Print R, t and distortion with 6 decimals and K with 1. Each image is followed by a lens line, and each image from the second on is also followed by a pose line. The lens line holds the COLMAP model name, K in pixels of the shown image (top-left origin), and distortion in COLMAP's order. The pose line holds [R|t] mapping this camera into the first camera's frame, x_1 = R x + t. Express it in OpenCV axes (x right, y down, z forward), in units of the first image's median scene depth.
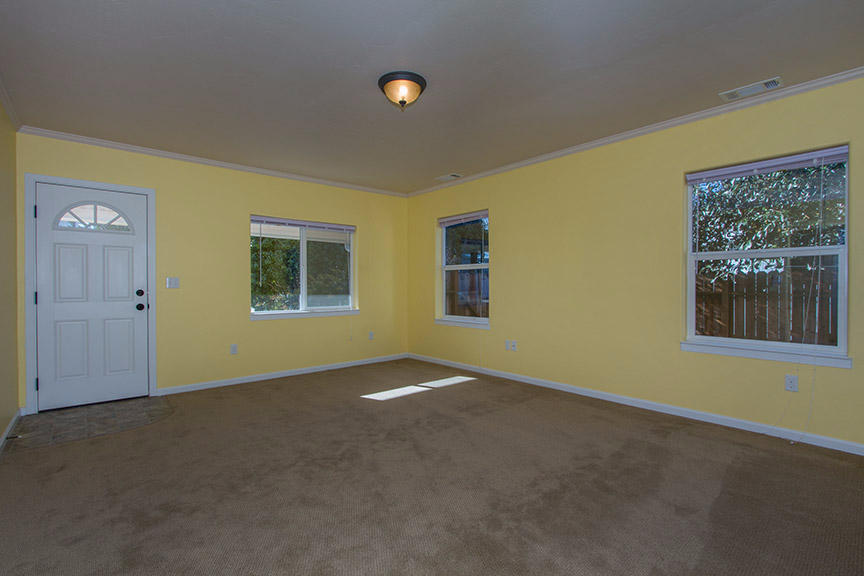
lens RADIAL K [[404.6, 0, 431.6], [0, 404.6, 289.0], [0, 0, 1]] dist [-0.016537, 0.000289]
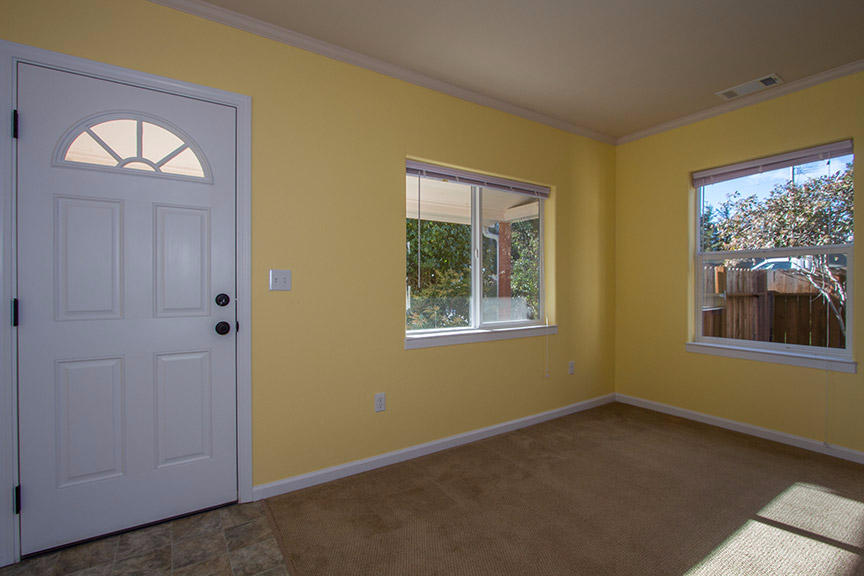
lens RADIAL K [[404.6, 0, 431.3], [0, 404.6, 286.2], [0, 0, 1]] dist [-0.016537, 0.000289]
pose [[0.991094, 0.002952, -0.133131, -0.396016], [-0.003371, 0.999990, -0.002925, -0.007187], [0.133121, 0.003347, 0.991094, 0.528010]]
